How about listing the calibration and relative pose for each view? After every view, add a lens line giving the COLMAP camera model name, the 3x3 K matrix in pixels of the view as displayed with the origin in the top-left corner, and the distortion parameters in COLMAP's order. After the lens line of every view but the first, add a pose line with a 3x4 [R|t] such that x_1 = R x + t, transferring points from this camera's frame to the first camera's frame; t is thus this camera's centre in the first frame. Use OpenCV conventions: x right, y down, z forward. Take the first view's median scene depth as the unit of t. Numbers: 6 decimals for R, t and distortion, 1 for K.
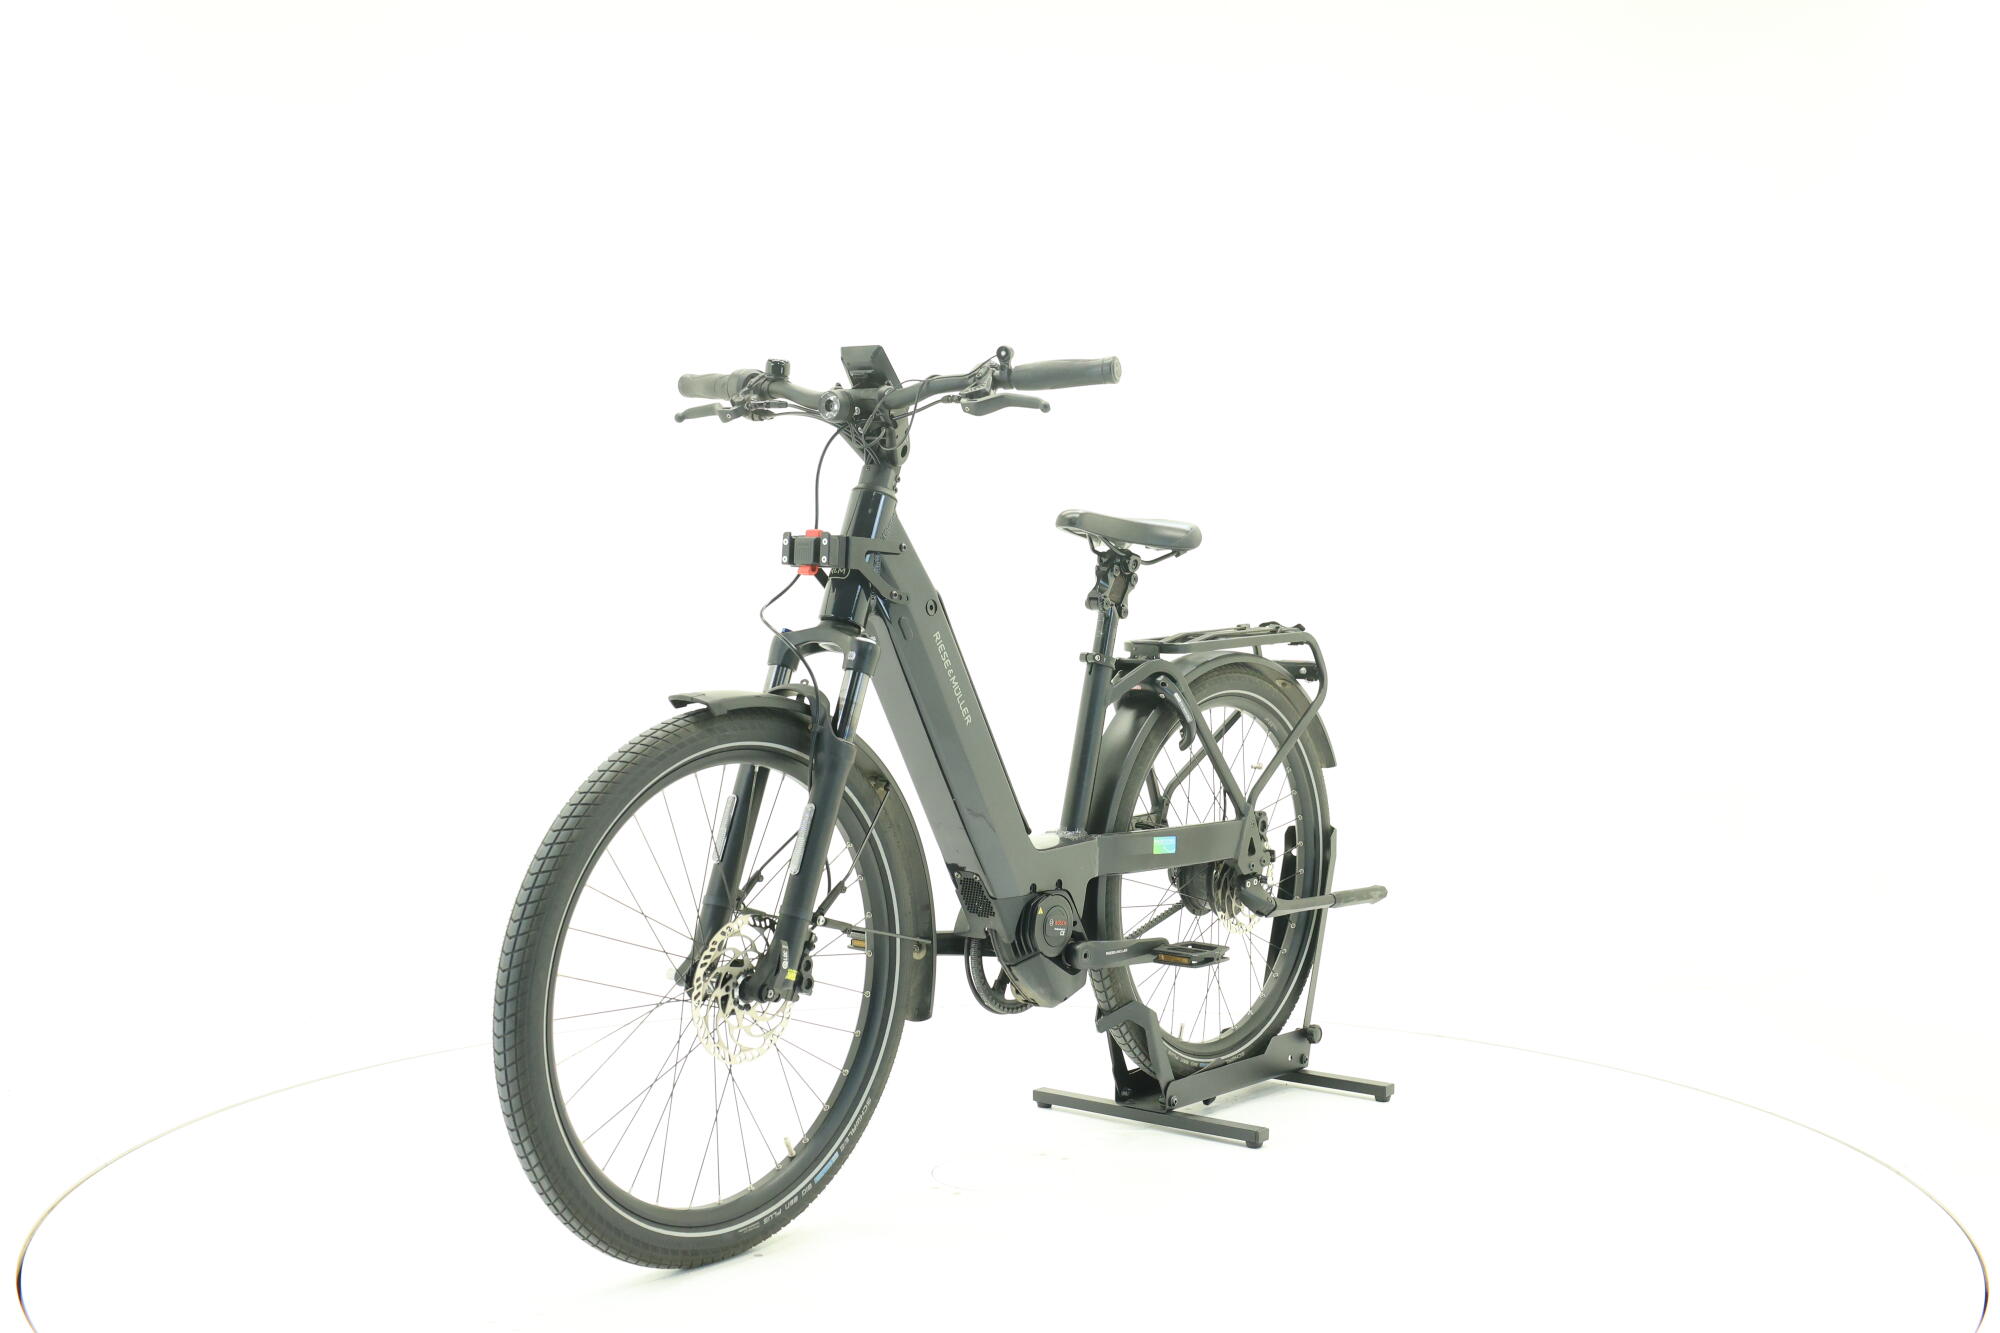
lens RADIAL K [[2174.8, 0, 1000.0], [0, 2174.8, 666.5], [0, 0, 1]] dist [-0.002796, 0.000135]
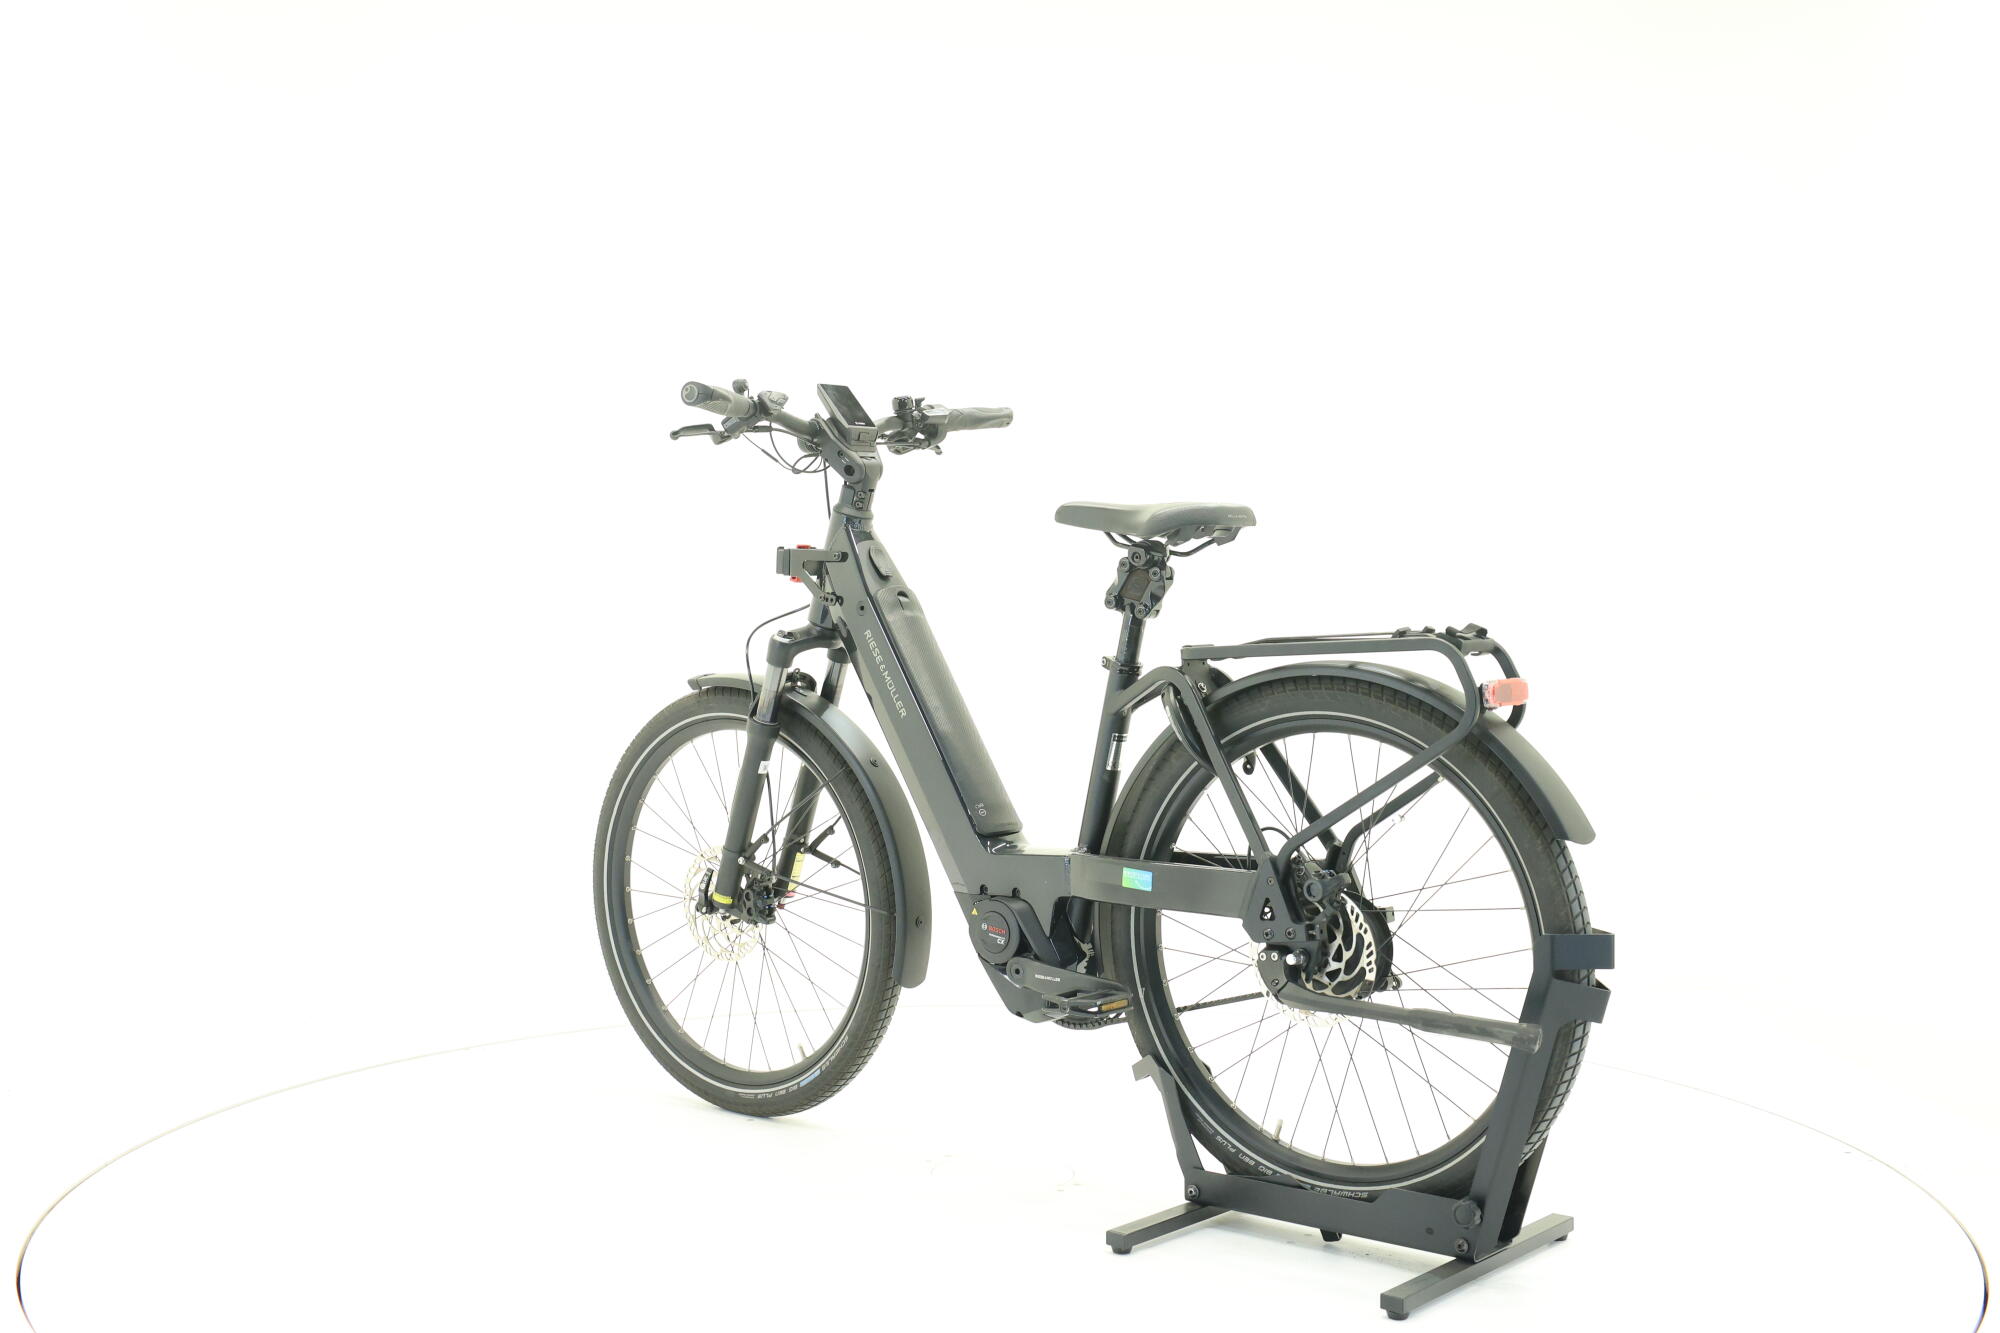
lens RADIAL K [[2174.8, 0, 1000.0], [0, 2174.8, 666.5], [0, 0, 1]] dist [-0.002796, 0.000135]
pose [[-0.029988, 0.022892, -0.999288, 1.072369], [-0.026727, 0.999362, 0.023696, -0.025491], [0.999193, 0.027419, -0.029357, 1.097094]]
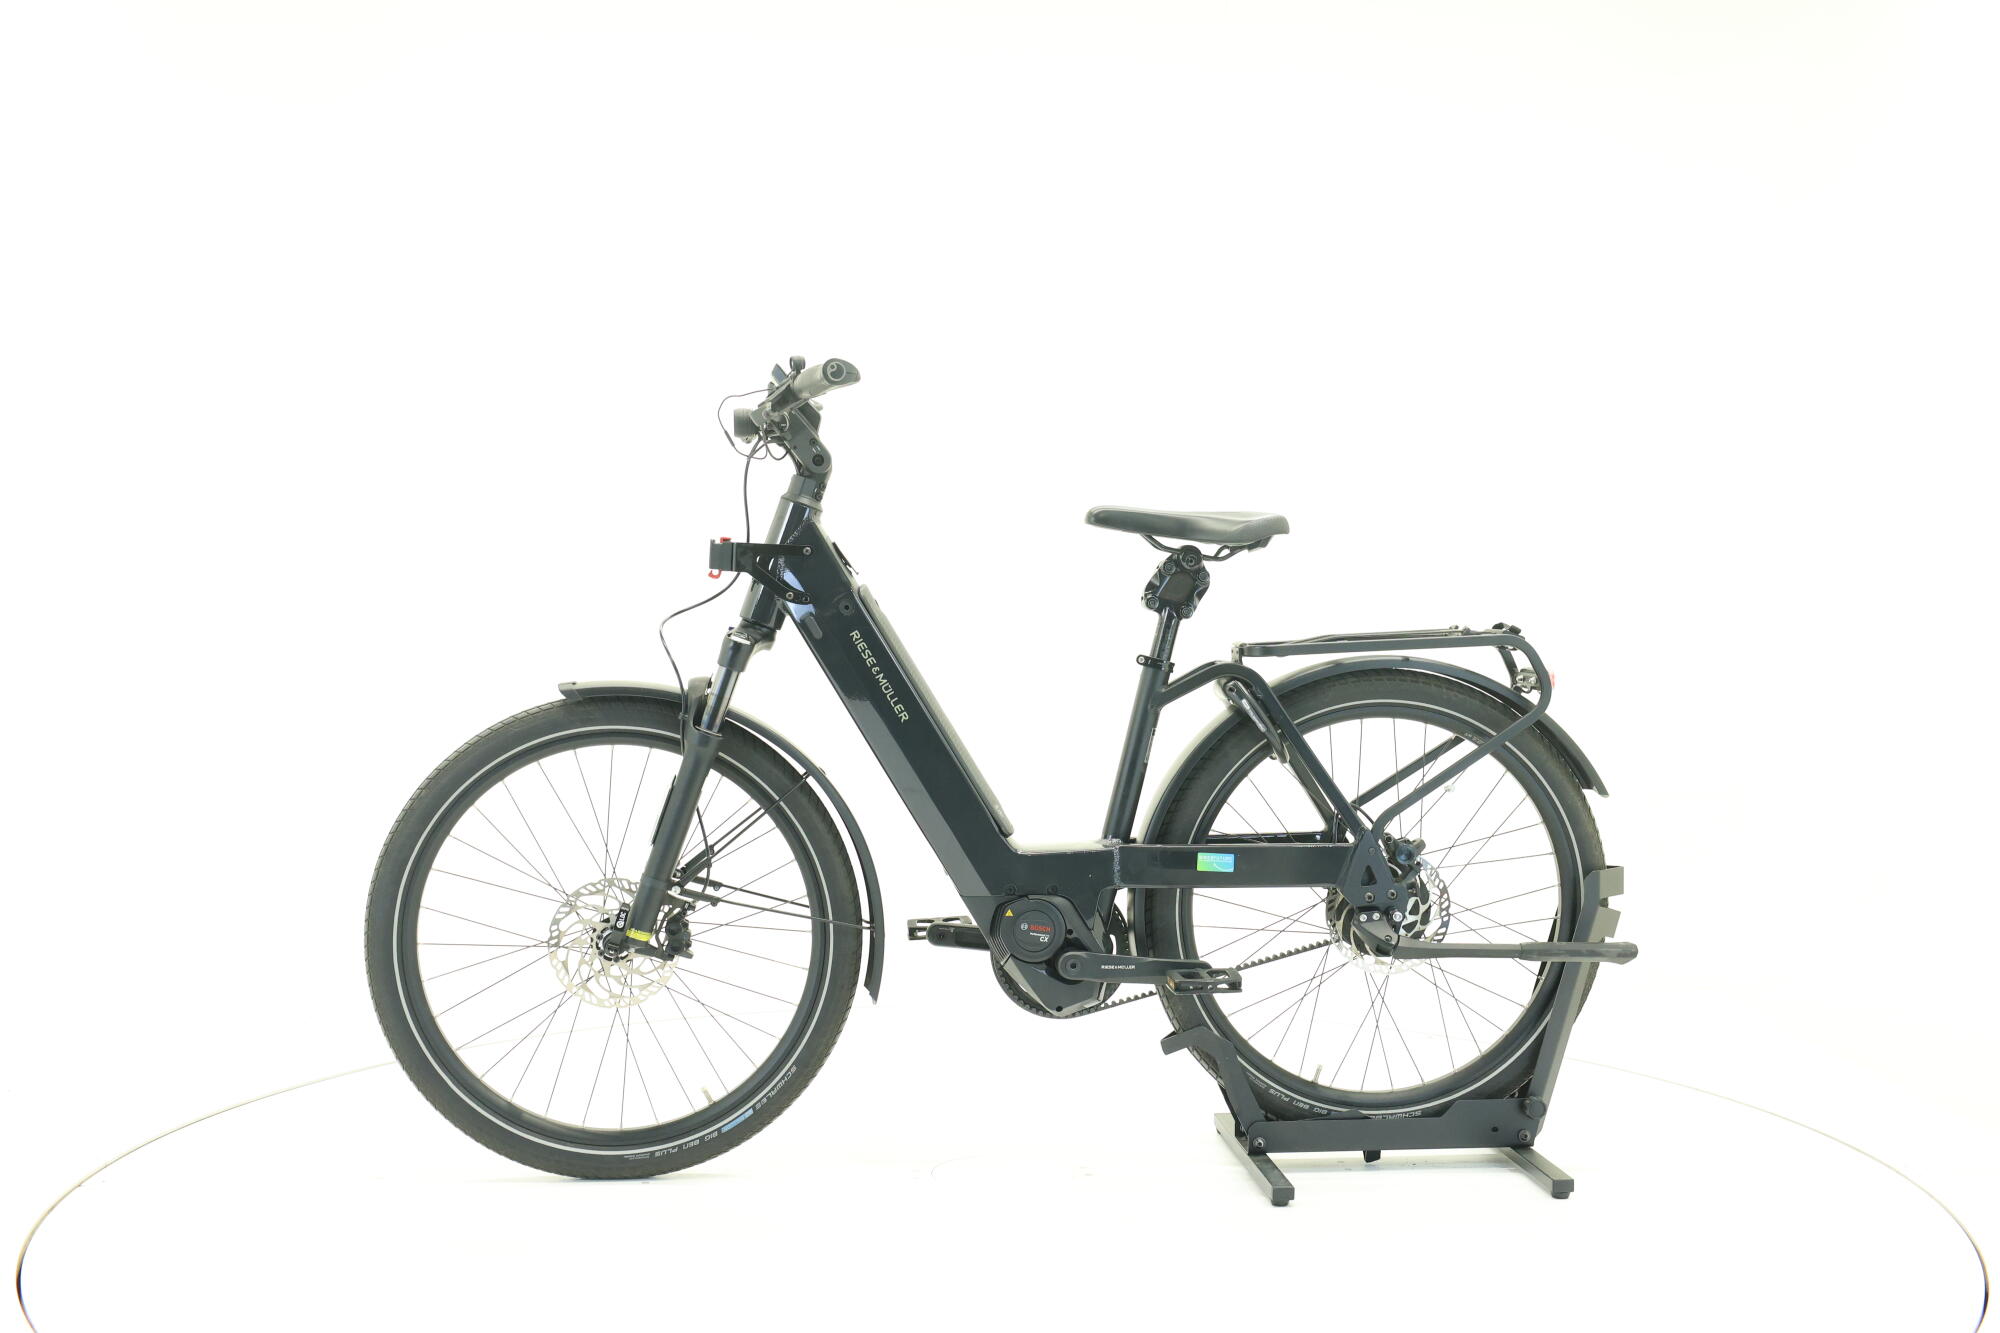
lens RADIAL K [[2174.8, 0, 1000.0], [0, 2174.8, 666.5], [0, 0, 1]] dist [-0.002796, 0.000135]
pose [[0.709310, 0.020532, -0.704598, 0.754574], [-0.021420, 0.999742, 0.007569, -0.008199], [0.704571, 0.009724, 0.709566, 0.307009]]
